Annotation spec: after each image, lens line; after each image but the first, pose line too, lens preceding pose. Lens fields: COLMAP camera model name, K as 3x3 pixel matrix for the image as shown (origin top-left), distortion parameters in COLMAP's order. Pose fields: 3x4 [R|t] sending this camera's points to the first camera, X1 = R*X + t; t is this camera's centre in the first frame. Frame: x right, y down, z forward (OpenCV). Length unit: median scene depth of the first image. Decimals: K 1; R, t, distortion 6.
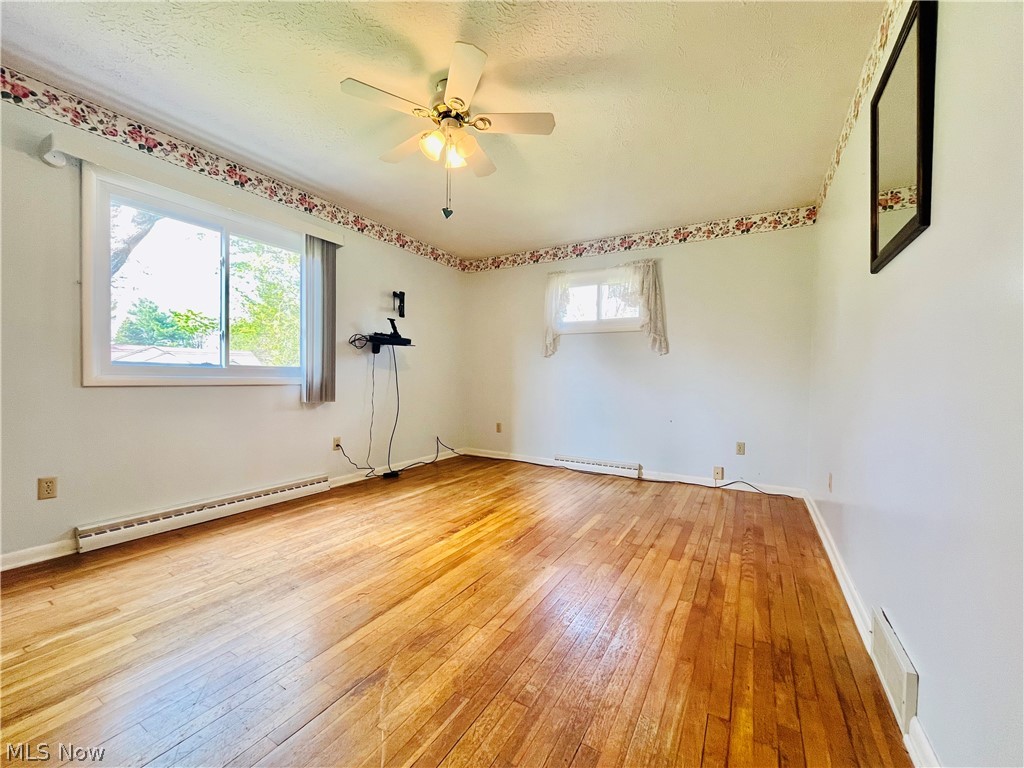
lens RADIAL K [[412.1, 0, 509.6], [0, 412.1, 385.3], [0, 0, 1]] dist [-0.002481, -0.000364]
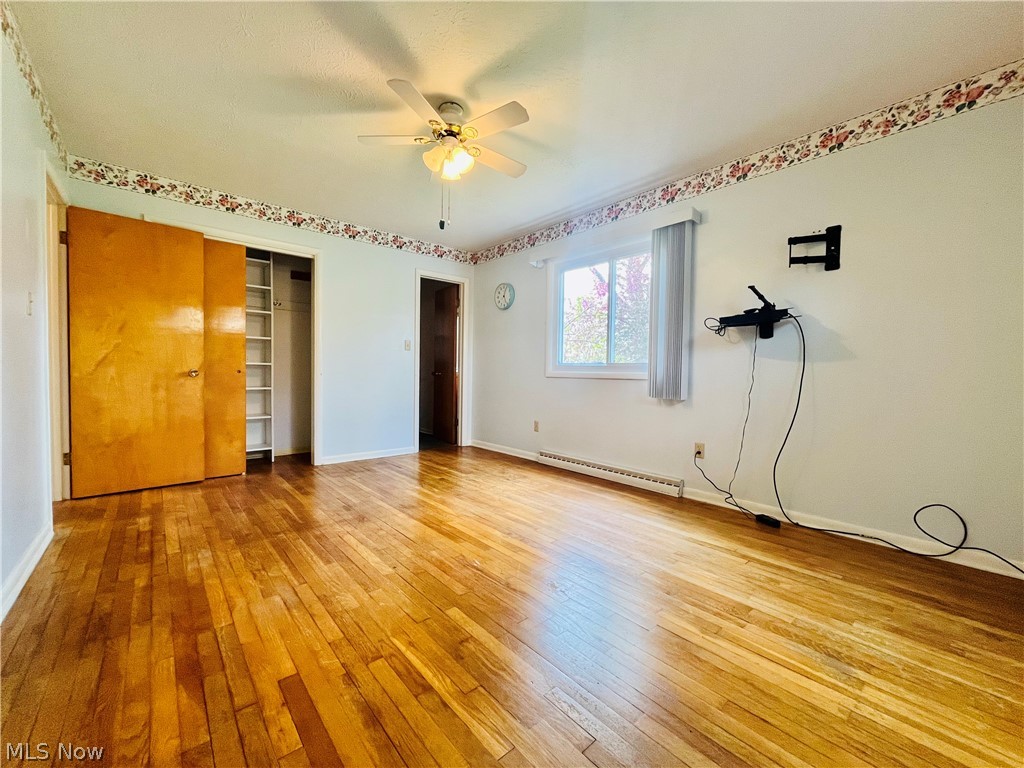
lens RADIAL K [[412.1, 0, 509.6], [0, 412.1, 385.3], [0, 0, 1]] dist [-0.002481, -0.000364]
pose [[-0.316381, 0.009170, -0.948588, 0.740680], [-0.039803, 0.998944, 0.022932, 0.004253], [0.947797, 0.045012, -0.315682, 1.289057]]
